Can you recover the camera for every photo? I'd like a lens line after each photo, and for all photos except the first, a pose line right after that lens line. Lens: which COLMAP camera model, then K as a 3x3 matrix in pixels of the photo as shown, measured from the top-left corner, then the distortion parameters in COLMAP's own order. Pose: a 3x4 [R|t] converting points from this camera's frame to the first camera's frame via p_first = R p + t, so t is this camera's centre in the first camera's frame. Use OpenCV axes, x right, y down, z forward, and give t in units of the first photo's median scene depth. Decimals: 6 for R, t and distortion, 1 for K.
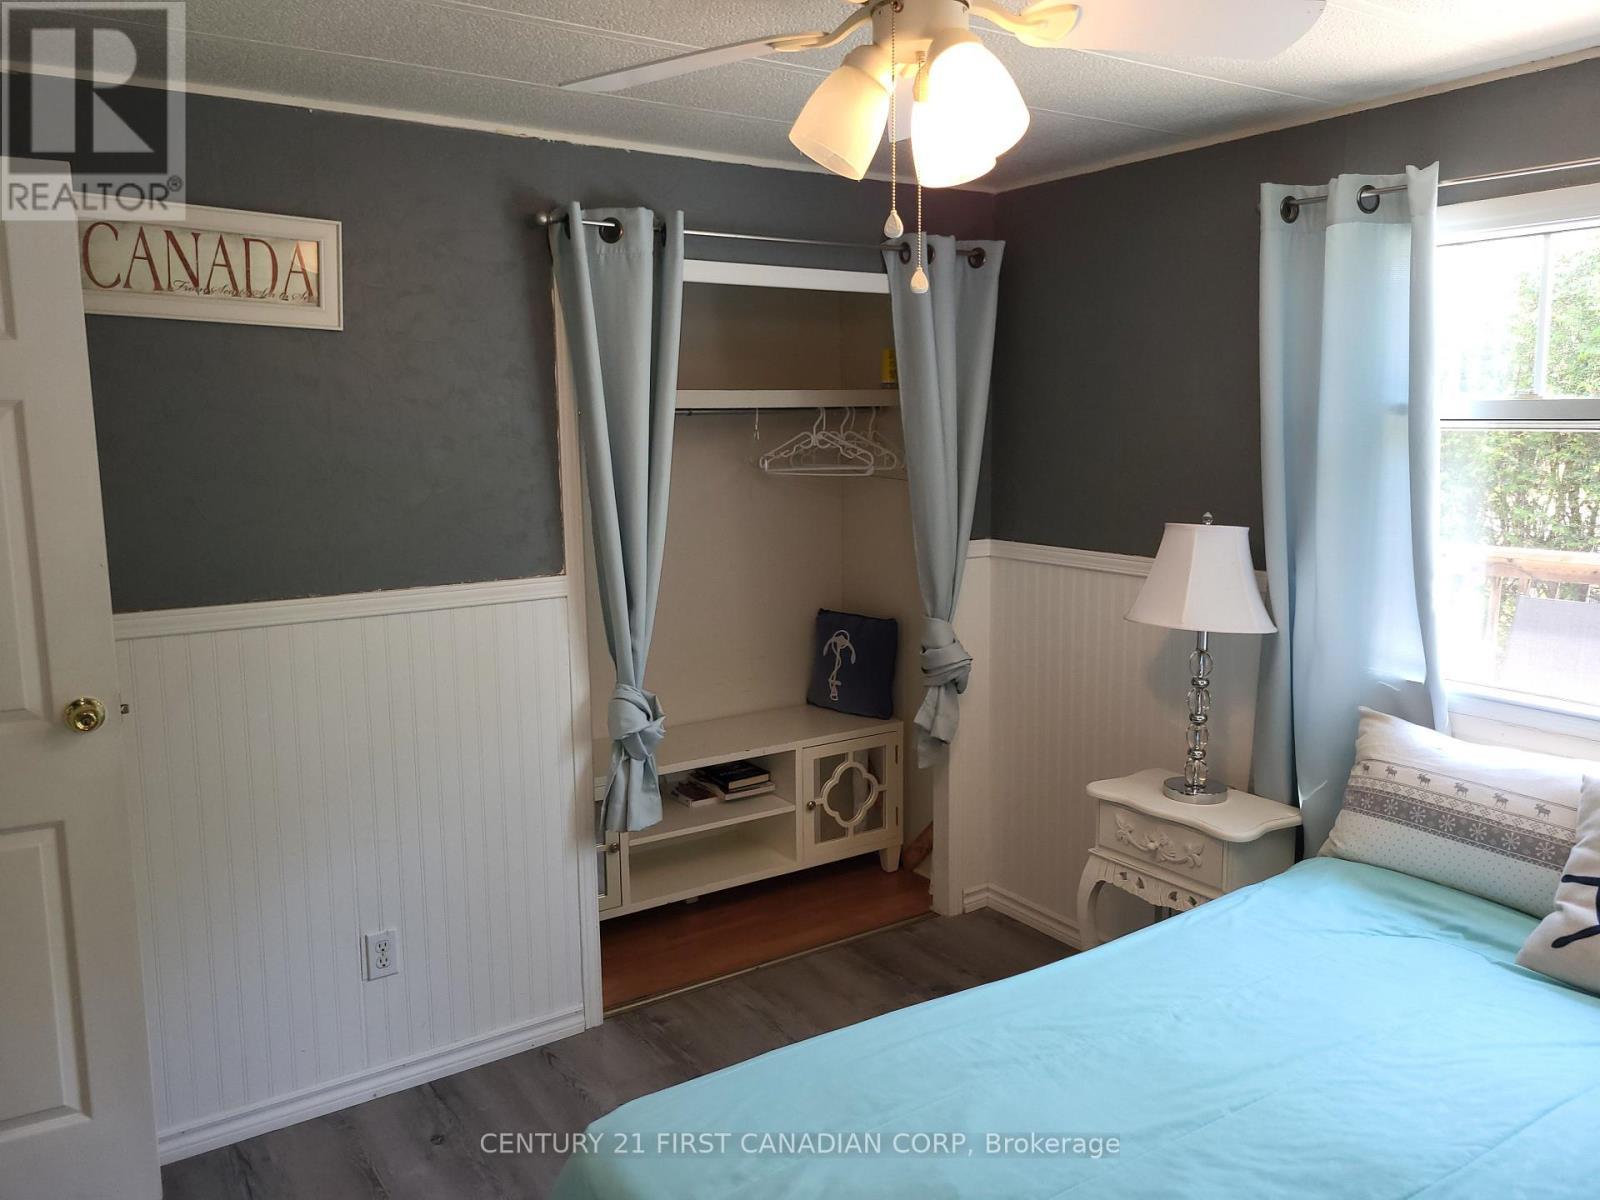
lens RADIAL K [[1227.3, 0, 802.7], [0, 1227.3, 583.9], [0, 0, 1]] dist [0.005608, 0.003975]
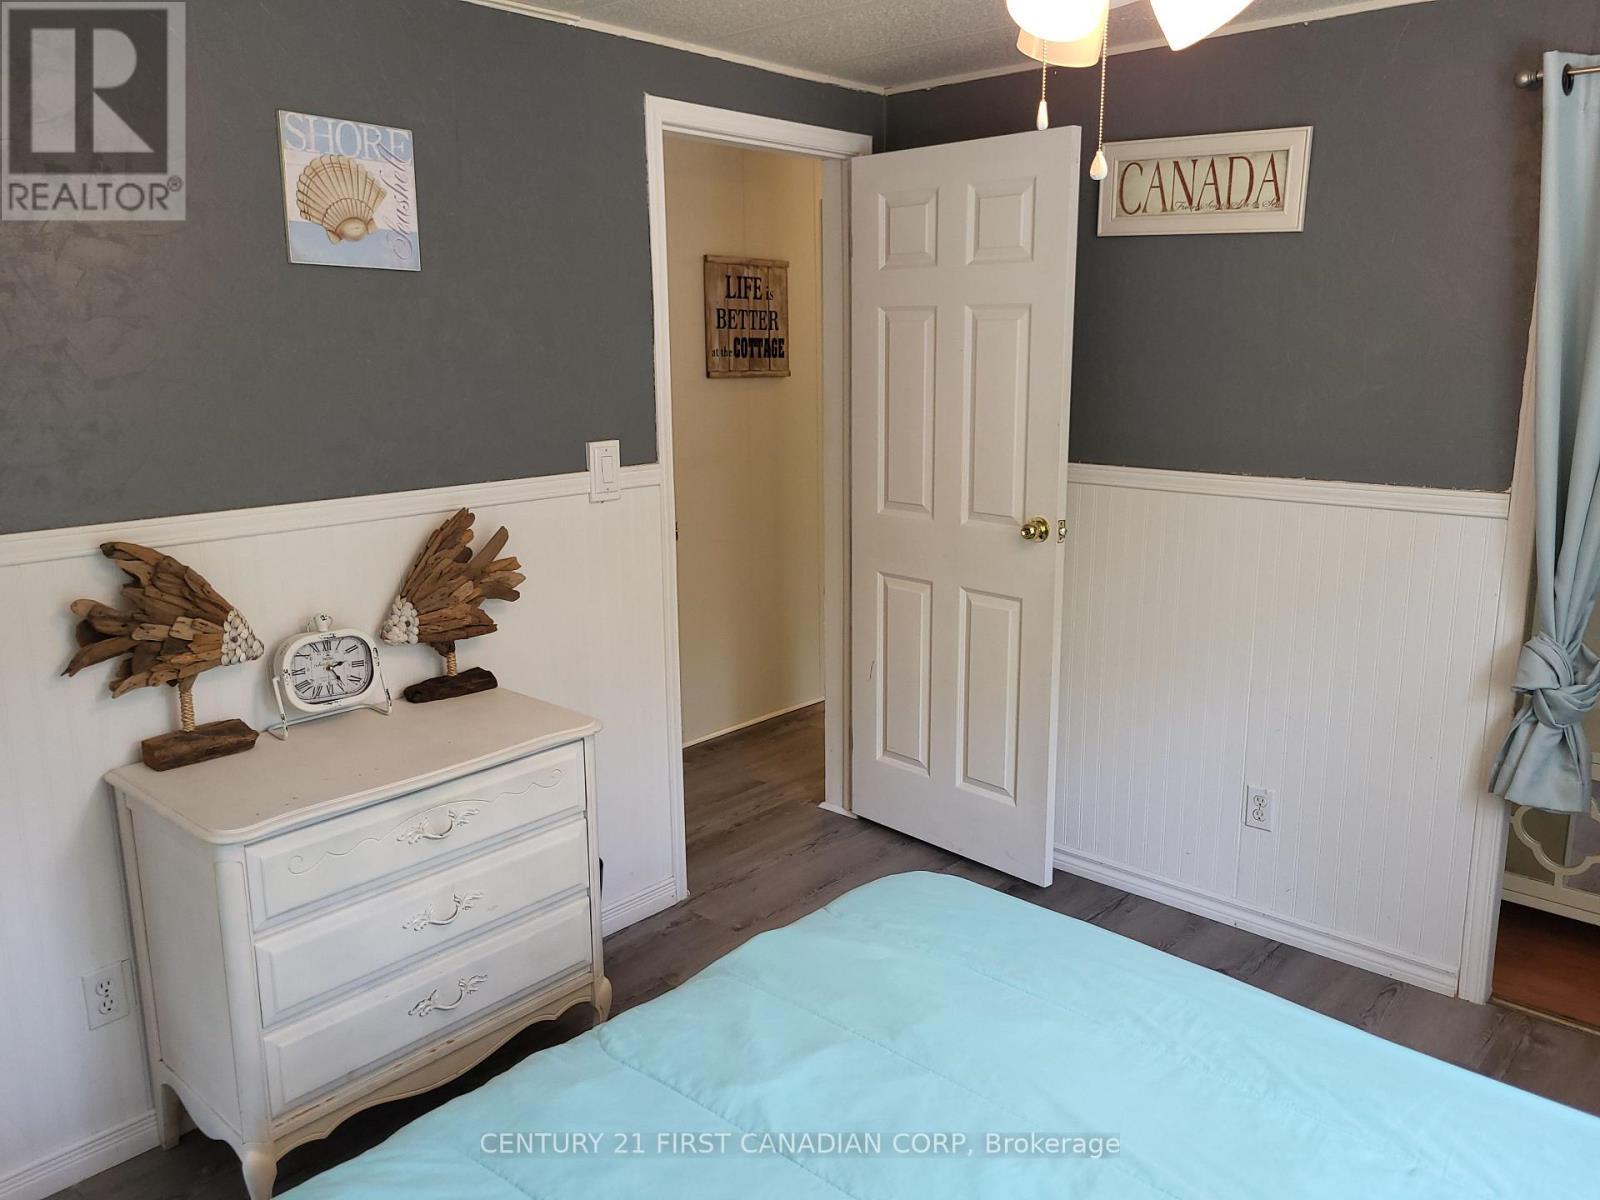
lens RADIAL K [[1216.1, 0, 800.0], [0, 1216.1, 600.0], [0, 0, 1]] dist [0.004491, 0.003001]
pose [[0.219981, 0.218324, -0.950759, 0.640824], [-0.126127, 0.972818, 0.194207, -0.046648], [0.967316, 0.077195, 0.241538, 0.362461]]
